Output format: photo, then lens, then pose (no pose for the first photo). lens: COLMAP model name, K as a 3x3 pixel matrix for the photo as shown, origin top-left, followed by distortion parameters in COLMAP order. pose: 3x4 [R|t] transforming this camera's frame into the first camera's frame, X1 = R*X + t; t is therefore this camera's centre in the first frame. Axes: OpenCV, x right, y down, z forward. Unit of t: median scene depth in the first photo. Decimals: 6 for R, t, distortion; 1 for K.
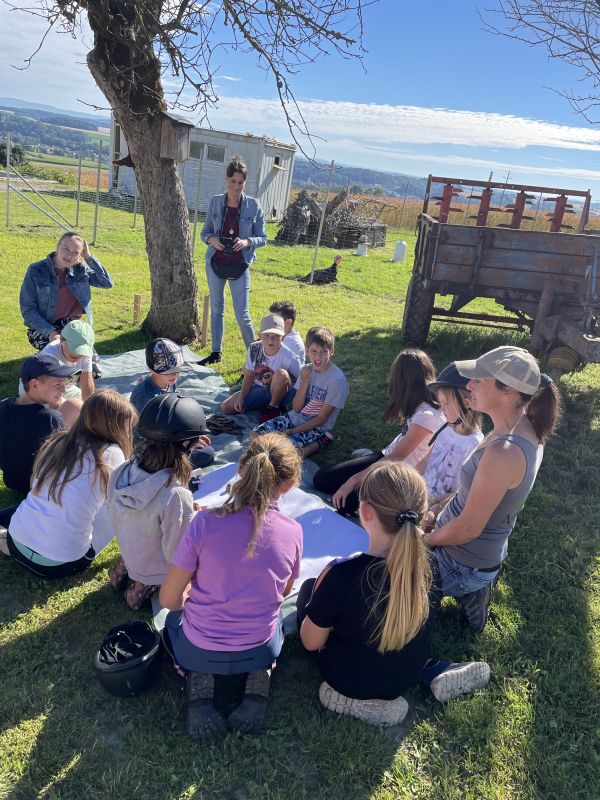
lens RADIAL K [[605.7, 0, 297.6], [0, 605.7, 393.9], [0, 0, 1]] dist [0.095659, -0.113563]
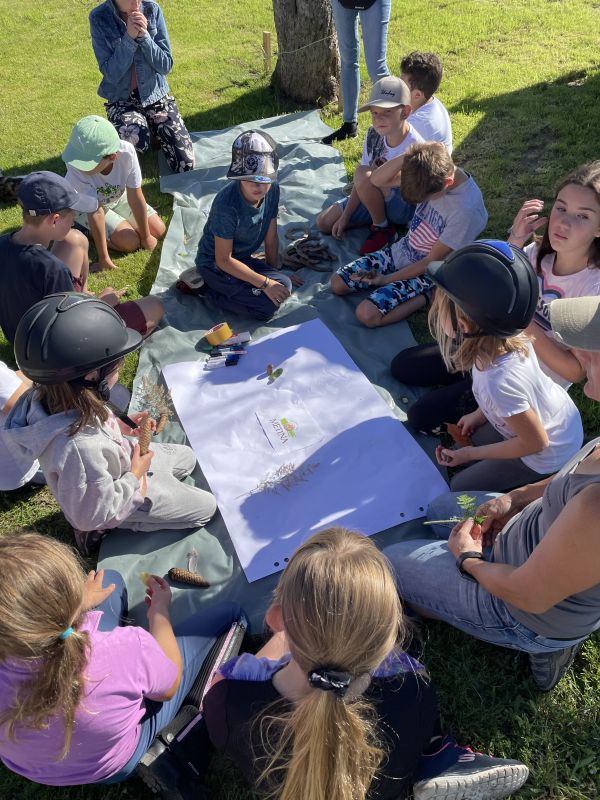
lens RADIAL K [[589.0, 0, 300.0], [0, 589.0, 400.0], [0, 0, 1]] dist [0.007870, 0.003995]
pose [[0.933078, 0.153509, -0.325269, 0.101842], [0.001932, 0.902194, 0.431327, -0.077431], [0.359668, -0.403090, 0.841521, 0.241596]]
